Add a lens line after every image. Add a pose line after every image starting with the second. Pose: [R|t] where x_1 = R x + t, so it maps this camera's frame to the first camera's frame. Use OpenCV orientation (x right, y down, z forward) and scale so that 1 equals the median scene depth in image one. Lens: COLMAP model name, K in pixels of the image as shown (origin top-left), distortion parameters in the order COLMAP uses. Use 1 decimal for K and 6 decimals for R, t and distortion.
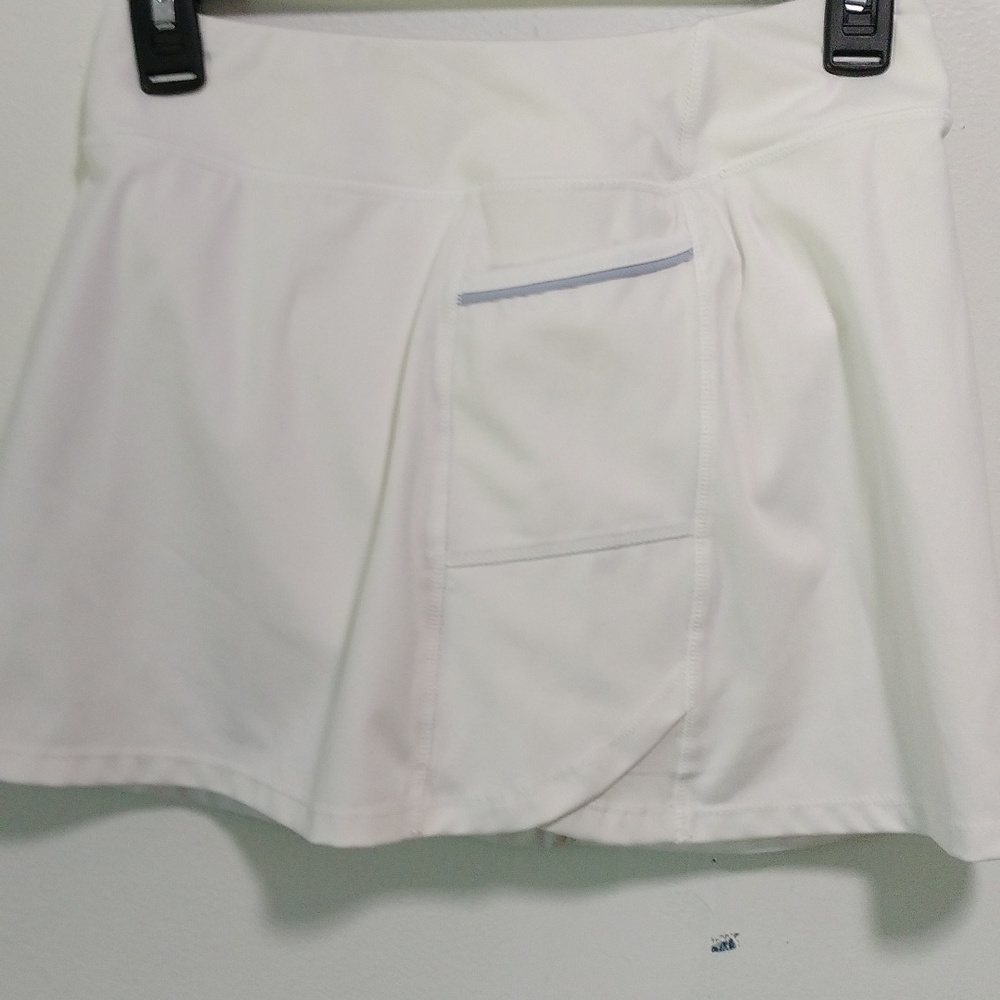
lens RADIAL K [[1557.9, 0, 500.0], [0, 1557.9, 500.0], [0, 0, 1]] dist [0.039195, -0.062668]
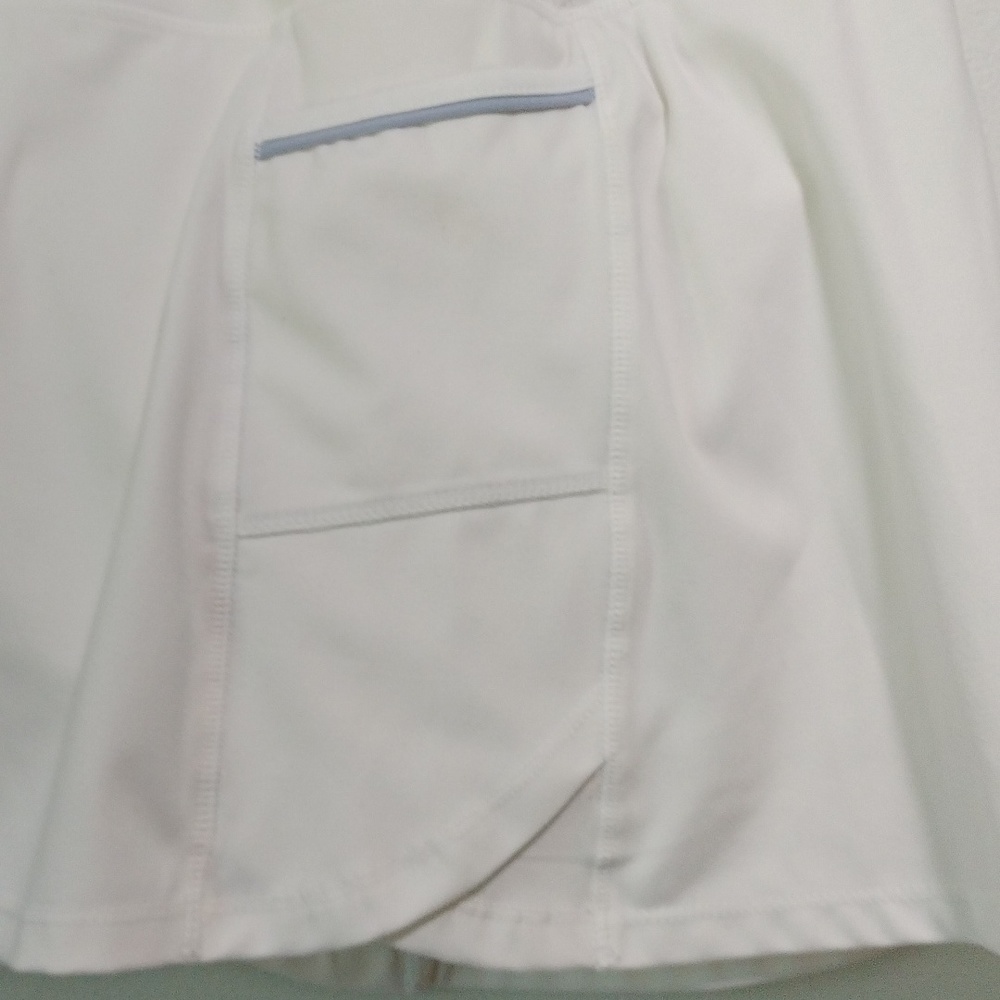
lens RADIAL K [[1557.9, 0, 500.0], [0, 1557.9, 500.0], [0, 0, 1]] dist [0.039195, -0.062668]
pose [[0.998959, -0.013795, 0.043475, 0.047909], [0.020300, 0.988026, -0.152946, 0.129714], [-0.040844, 0.153669, 0.987278, 0.334558]]
